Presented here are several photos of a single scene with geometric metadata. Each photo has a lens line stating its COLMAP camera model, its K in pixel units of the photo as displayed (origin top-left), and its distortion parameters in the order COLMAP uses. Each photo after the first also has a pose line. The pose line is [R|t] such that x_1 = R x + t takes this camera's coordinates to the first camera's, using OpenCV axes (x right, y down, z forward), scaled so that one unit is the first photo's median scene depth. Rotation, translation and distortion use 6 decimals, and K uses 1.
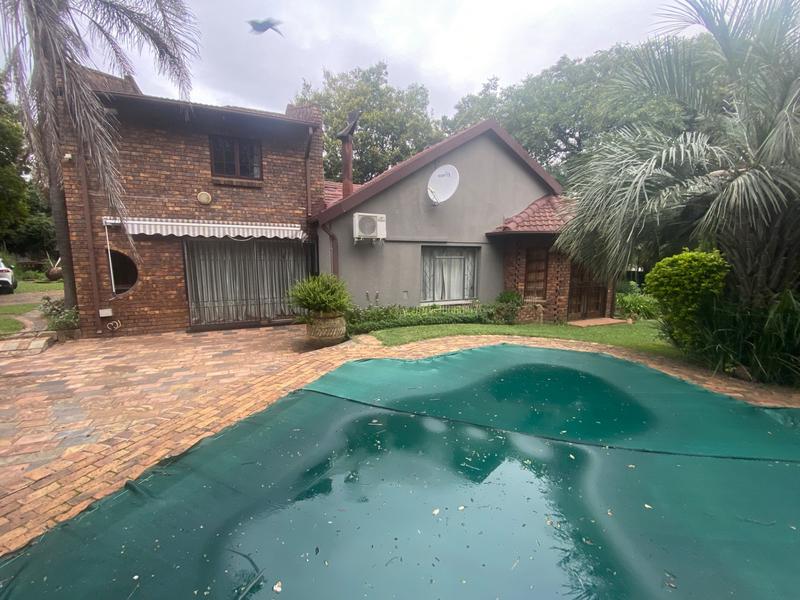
lens RADIAL K [[322.3, 0, 400.0], [0, 322.3, 300.0], [0, 0, 1]] dist [0.026680, -0.021509]
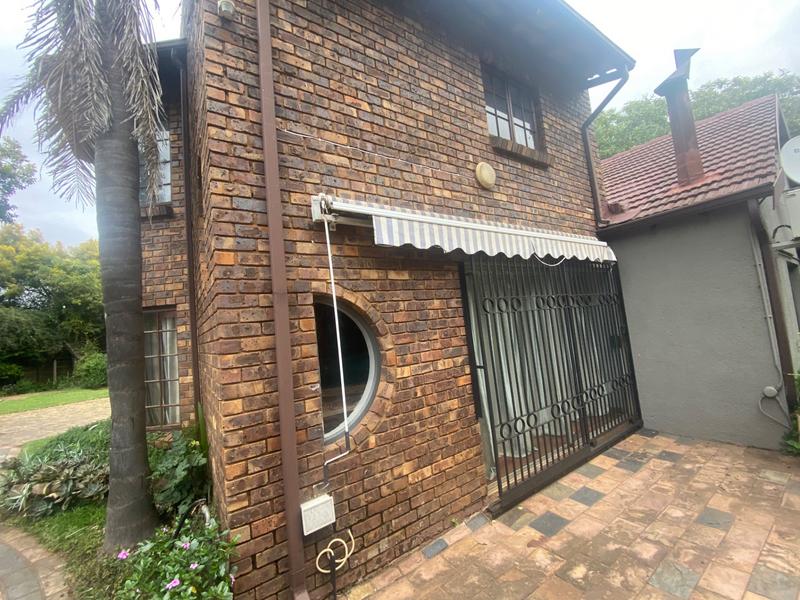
lens RADIAL K [[322.3, 0, 400.0], [0, 322.3, 300.0], [0, 0, 1]] dist [0.026680, -0.021509]
pose [[0.981839, -0.075524, 0.174033, -0.841784], [0.111148, 0.972417, -0.205064, -0.072543], [-0.153746, 0.220683, 0.963152, 0.654562]]
